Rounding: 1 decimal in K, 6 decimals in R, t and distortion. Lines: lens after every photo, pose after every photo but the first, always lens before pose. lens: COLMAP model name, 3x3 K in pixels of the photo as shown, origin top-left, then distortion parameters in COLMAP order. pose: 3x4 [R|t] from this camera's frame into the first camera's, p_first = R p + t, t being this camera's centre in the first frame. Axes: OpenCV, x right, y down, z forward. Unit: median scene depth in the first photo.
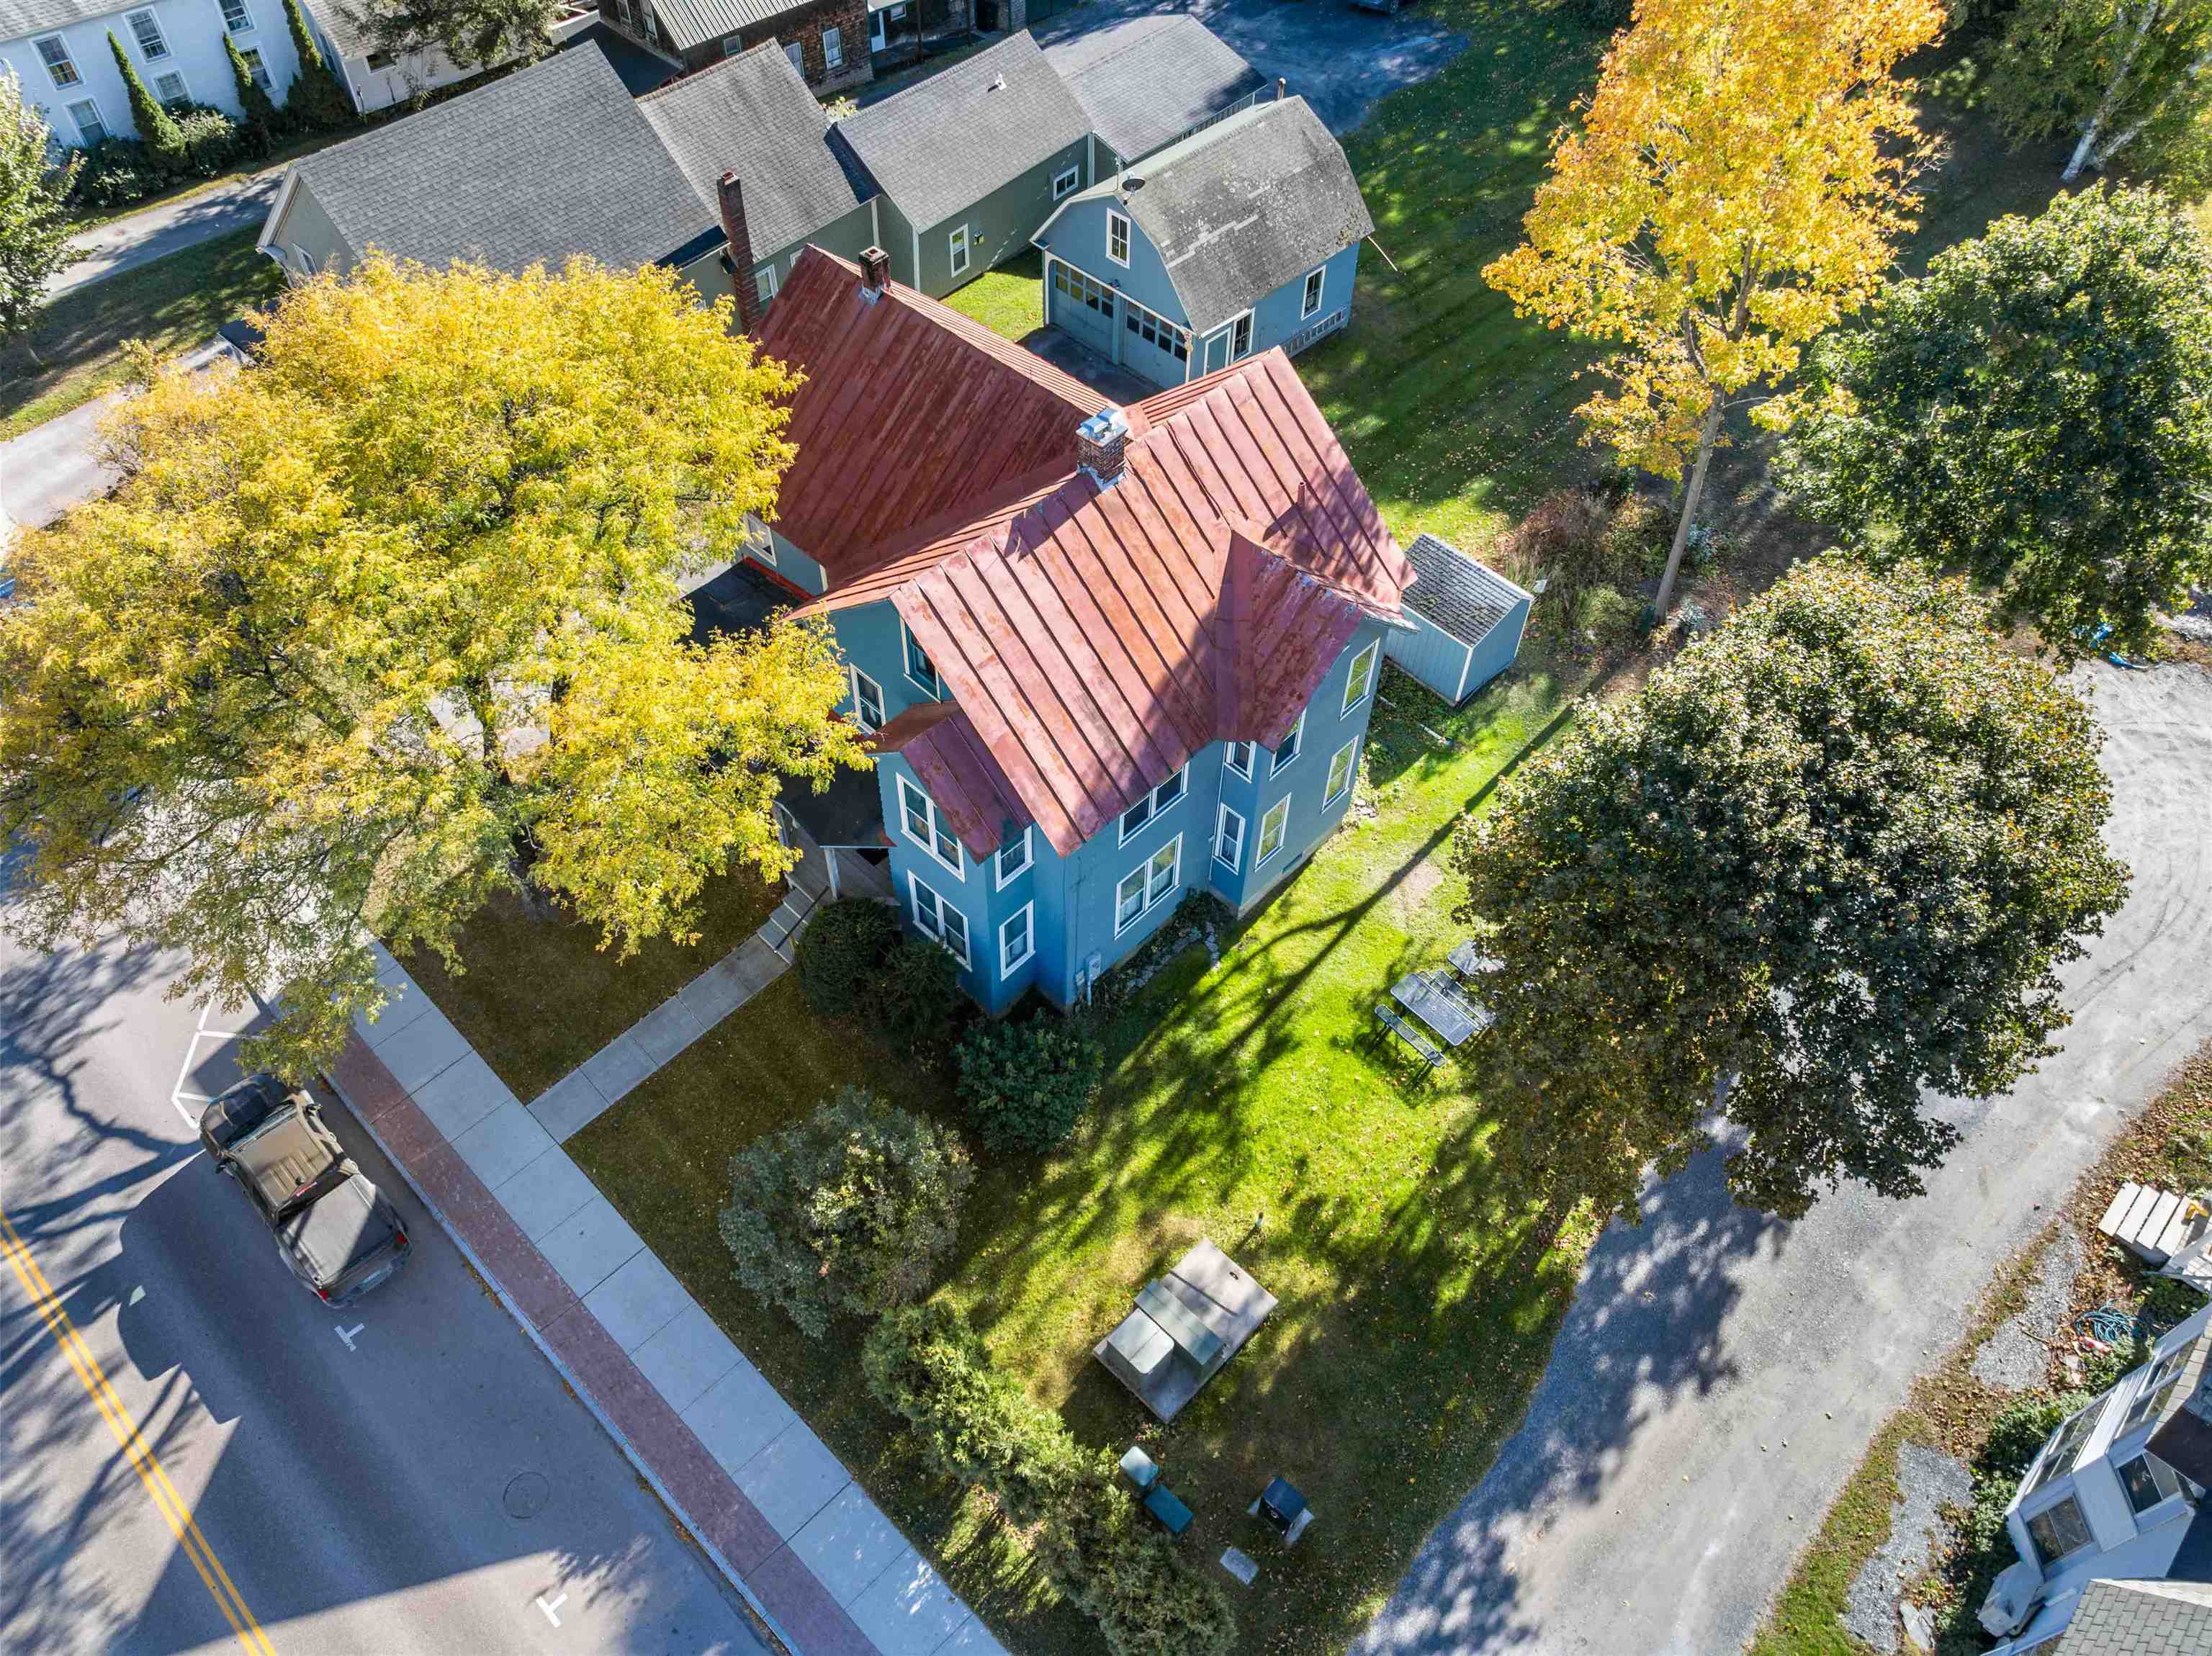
lens RADIAL K [[1520.0, 0, 1106.0], [0, 1520.0, 828.0], [0, 0, 1]] dist [-0.011500, -0.001496]
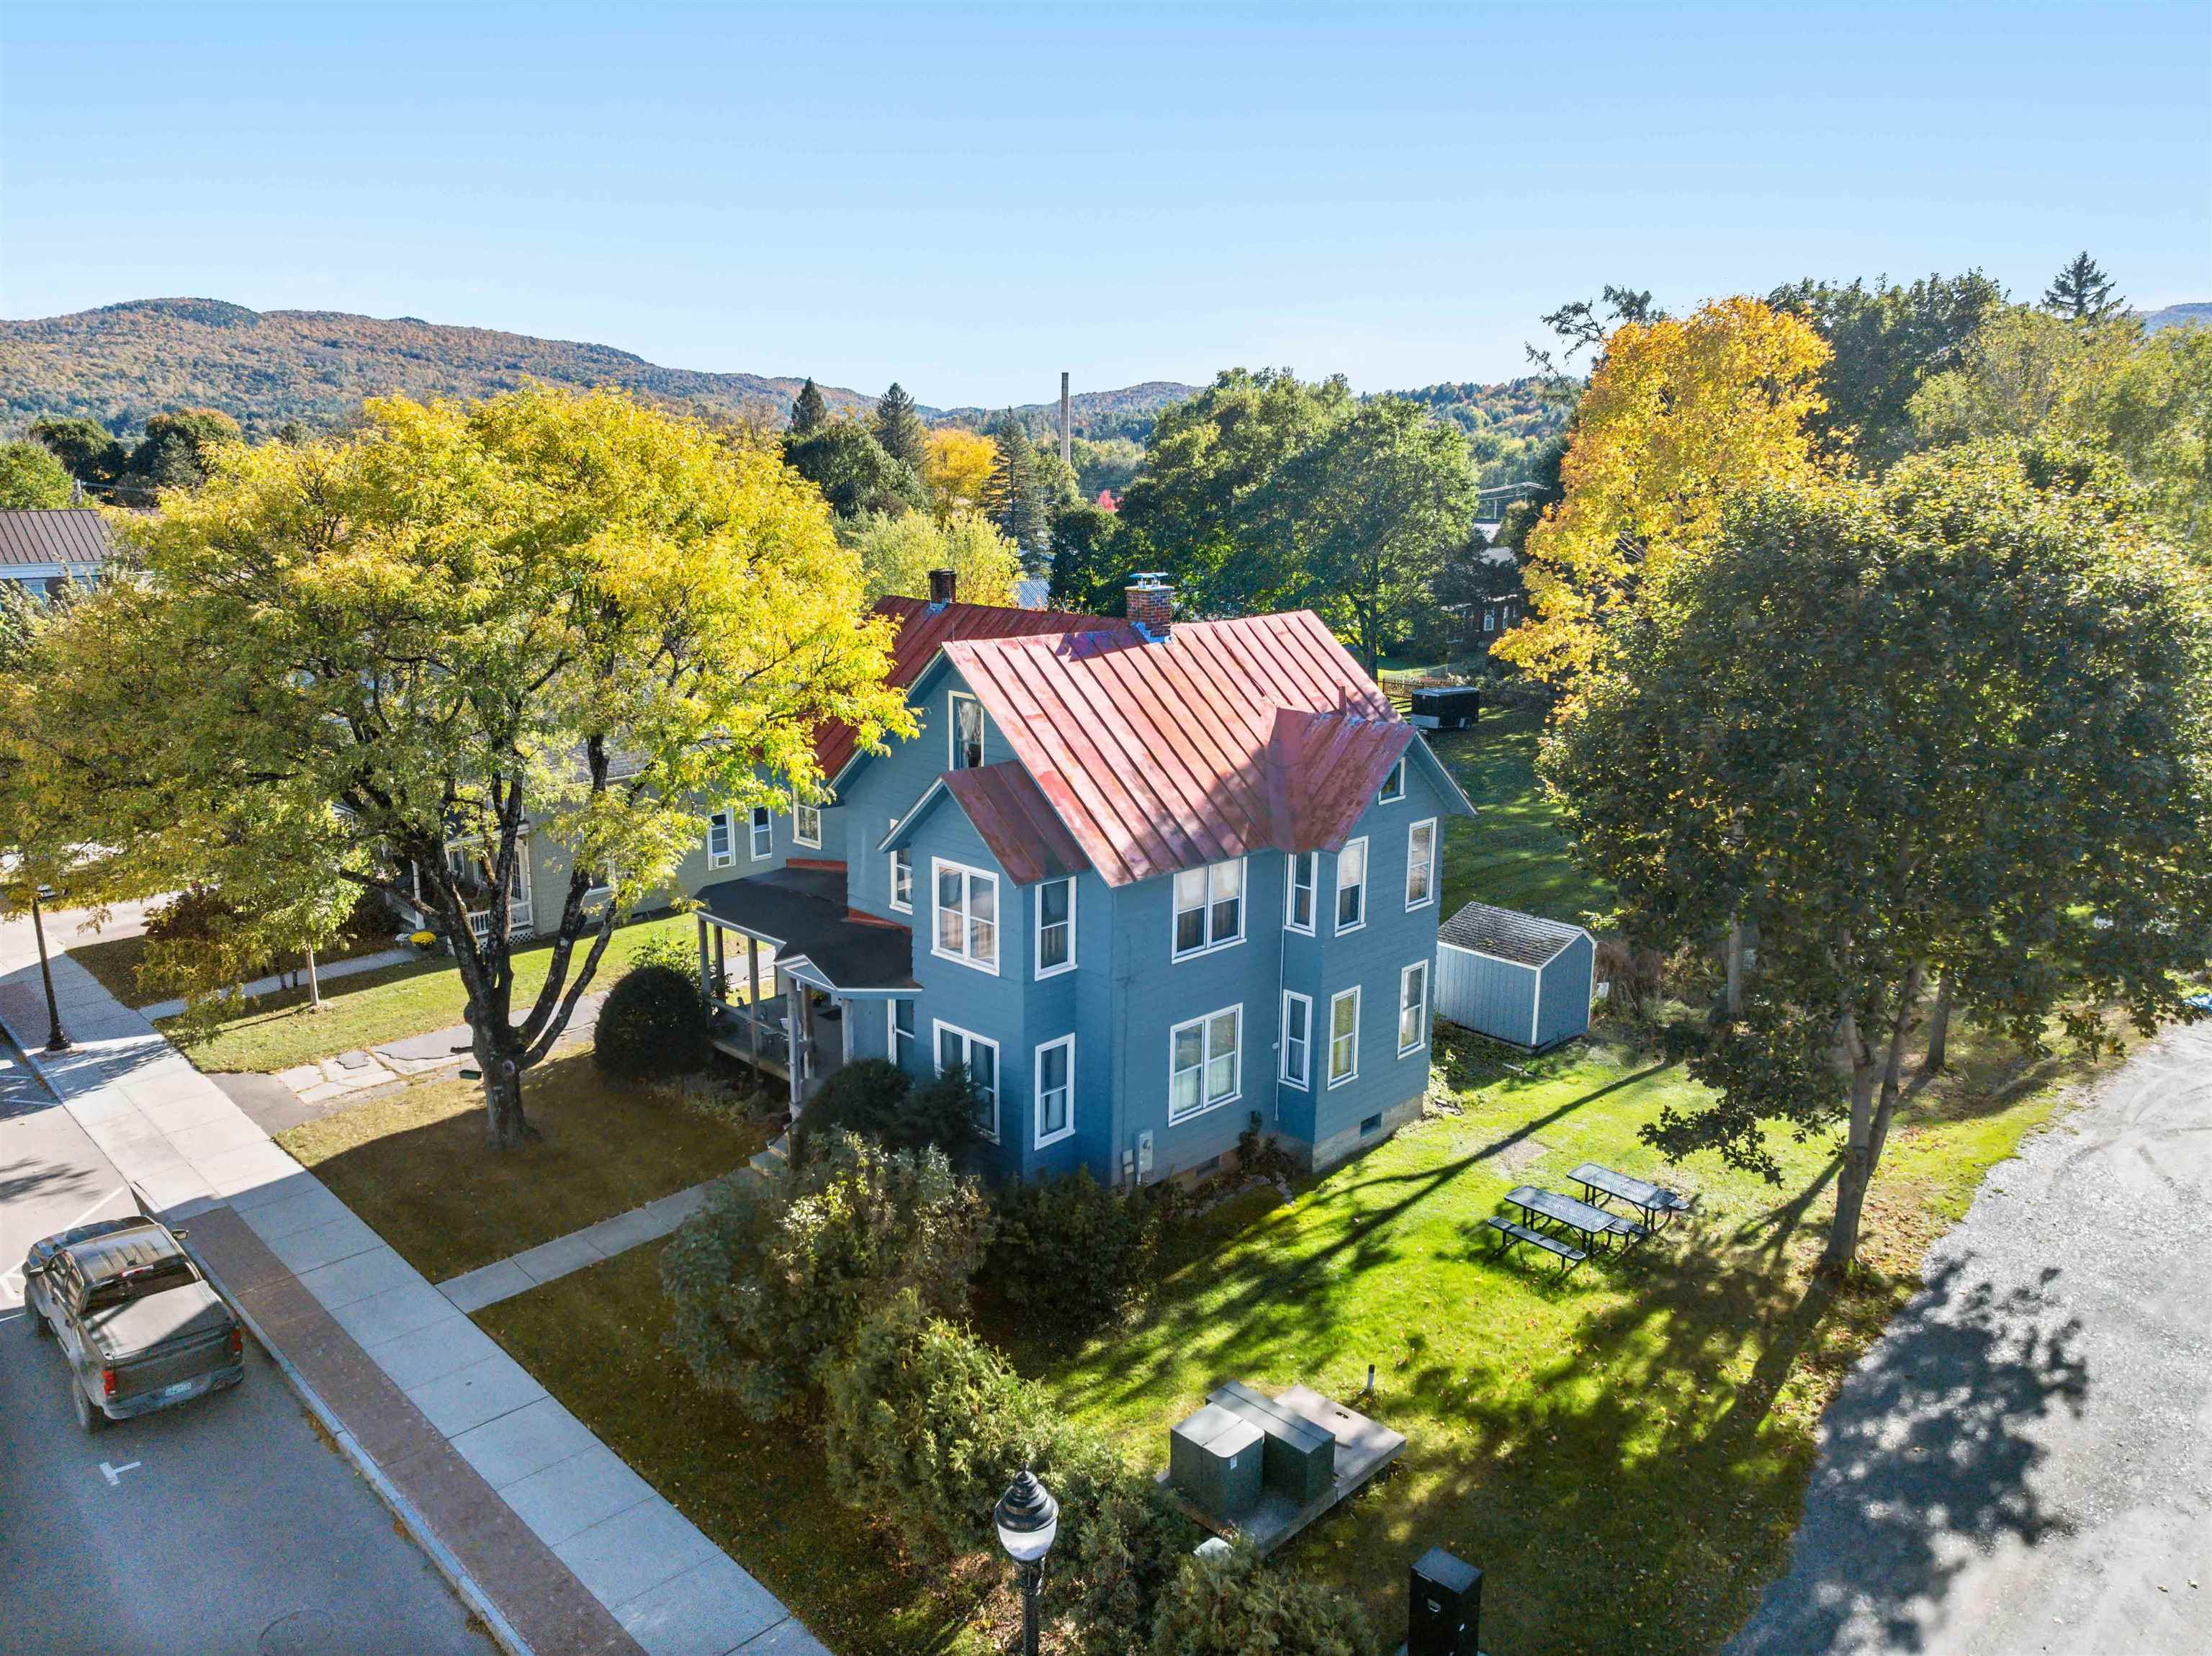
lens RADIAL K [[1543.4, 0, 1111.9], [0, 1543.4, 823.9], [0, 0, 1]] dist [-0.032845, -0.007077]
pose [[0.999845, -0.005547, -0.016716, -0.011264], [-0.005945, 0.787107, -0.616788, 0.498142], [0.016578, 0.616792, 0.786952, 0.228194]]
